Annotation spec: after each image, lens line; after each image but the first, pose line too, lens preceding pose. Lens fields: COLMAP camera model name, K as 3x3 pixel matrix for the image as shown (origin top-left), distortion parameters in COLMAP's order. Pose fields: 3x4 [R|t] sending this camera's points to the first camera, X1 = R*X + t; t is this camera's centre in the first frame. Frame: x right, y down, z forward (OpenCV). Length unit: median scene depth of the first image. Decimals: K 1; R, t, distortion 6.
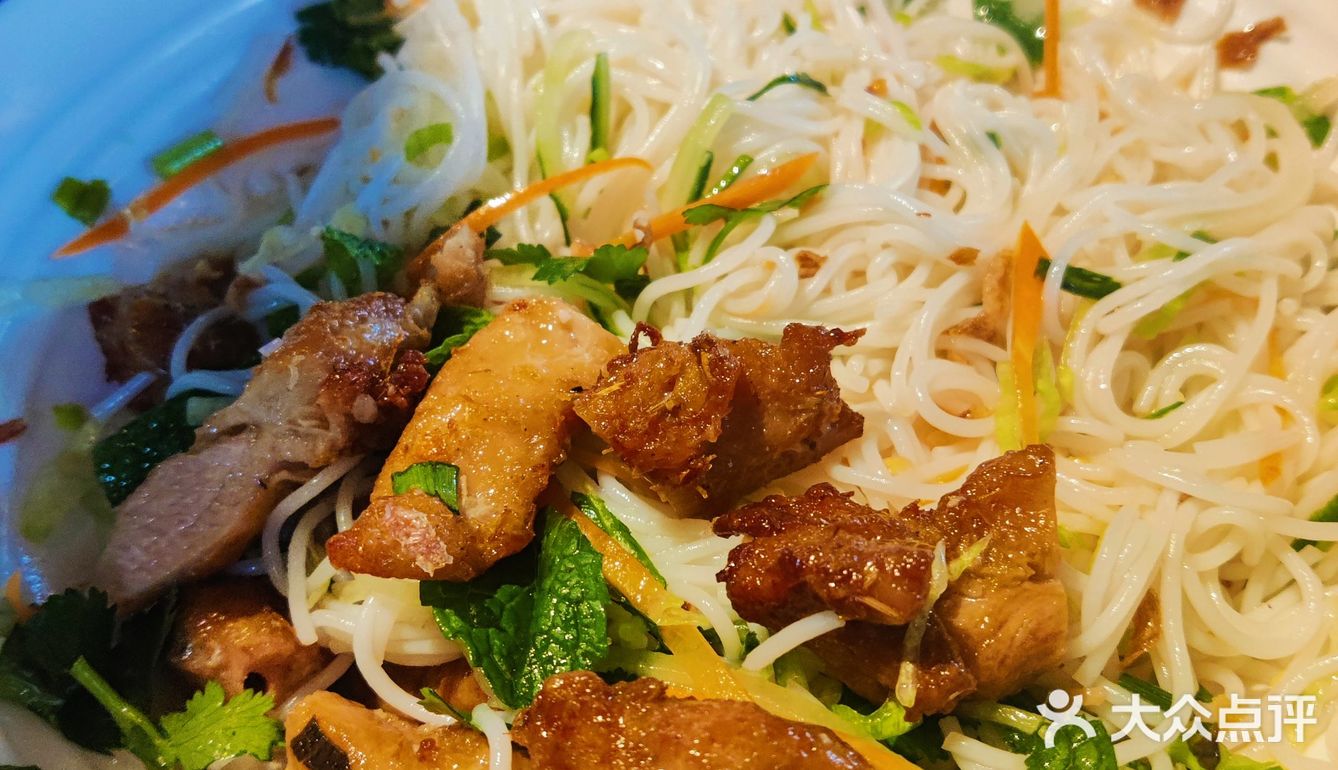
lens RADIAL K [[1357.6, 0, 669.0], [0, 1357.6, 385.0], [0, 0, 1]] dist [0.011688, -0.167059]
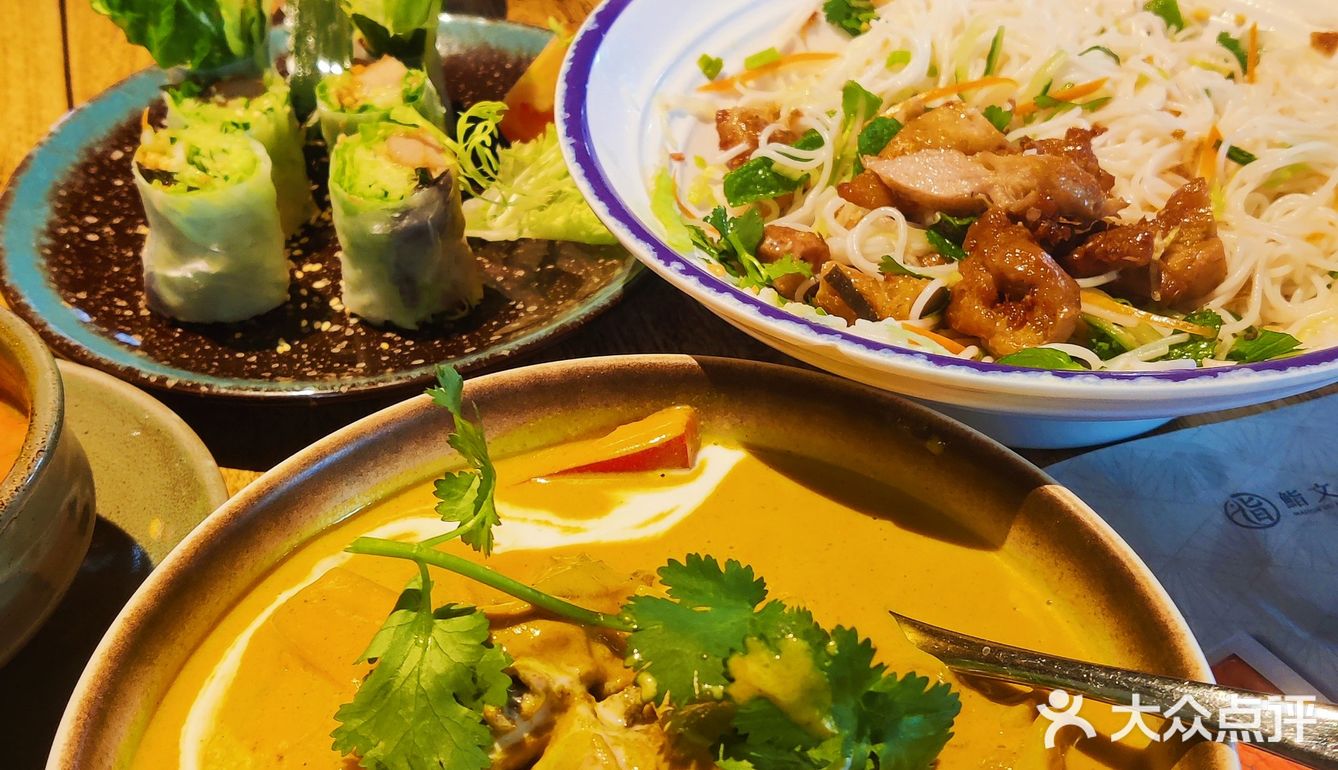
lens RADIAL K [[1357.6, 0, 669.0], [0, 1357.6, 385.0], [0, 0, 1]] dist [0.011688, -0.167059]
pose [[0.966609, 0.172013, -0.189943, -0.052248], [-0.188084, 0.979657, -0.069969, 0.475366], [0.174044, 0.103358, 0.979299, -0.887866]]
